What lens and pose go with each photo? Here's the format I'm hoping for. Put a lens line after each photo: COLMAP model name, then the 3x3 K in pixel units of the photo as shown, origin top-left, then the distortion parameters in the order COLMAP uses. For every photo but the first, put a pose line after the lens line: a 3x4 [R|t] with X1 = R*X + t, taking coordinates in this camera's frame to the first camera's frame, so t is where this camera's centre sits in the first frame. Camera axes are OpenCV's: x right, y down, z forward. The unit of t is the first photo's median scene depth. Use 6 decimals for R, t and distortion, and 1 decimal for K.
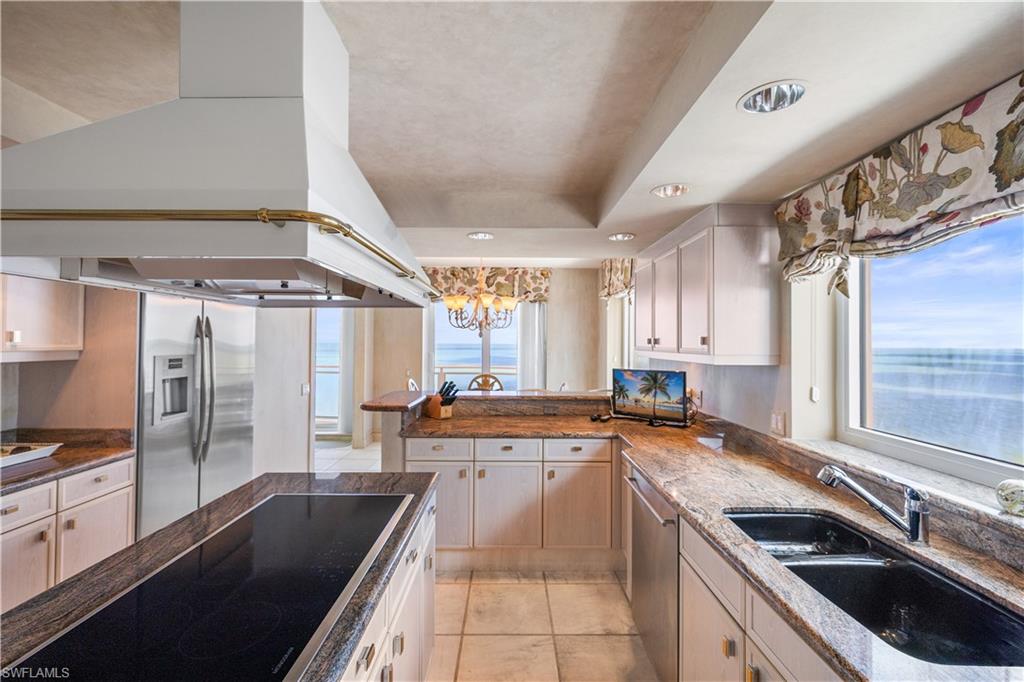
lens RADIAL K [[443.5, 0, 509.6], [0, 443.5, 335.7], [0, 0, 1]] dist [0.001299, 0.000062]
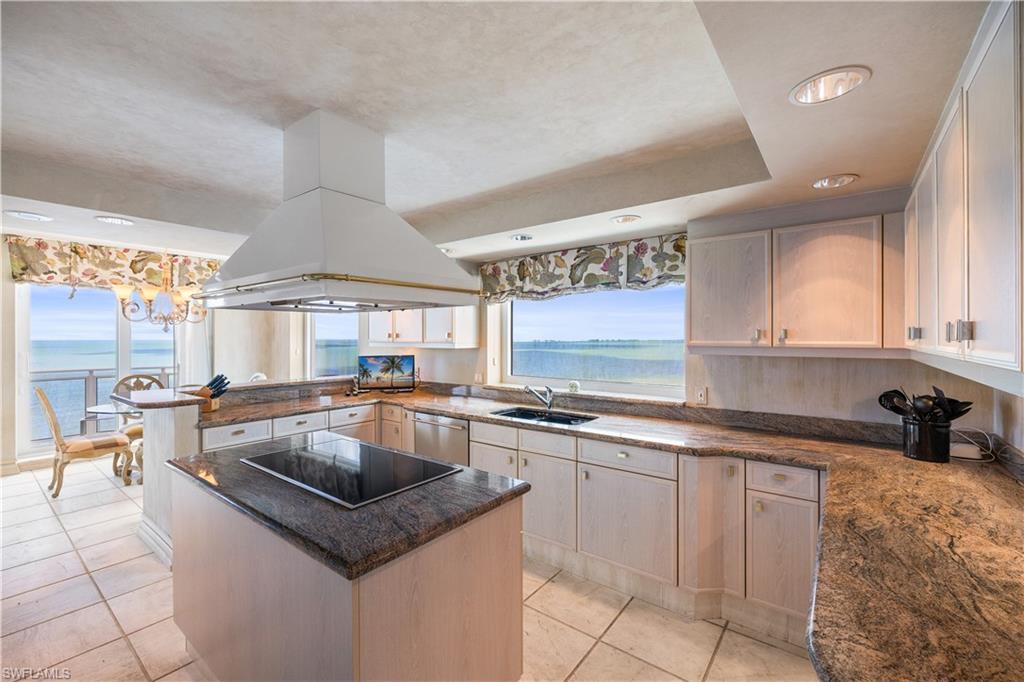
lens RADIAL K [[443.5, 0, 509.6], [0, 443.5, 335.7], [0, 0, 1]] dist [0.001299, 0.000062]
pose [[0.627844, -0.005616, 0.778319, -0.817947], [-0.005345, 0.999919, 0.011527, -0.008751], [-0.778321, -0.011397, 0.627763, -0.306058]]
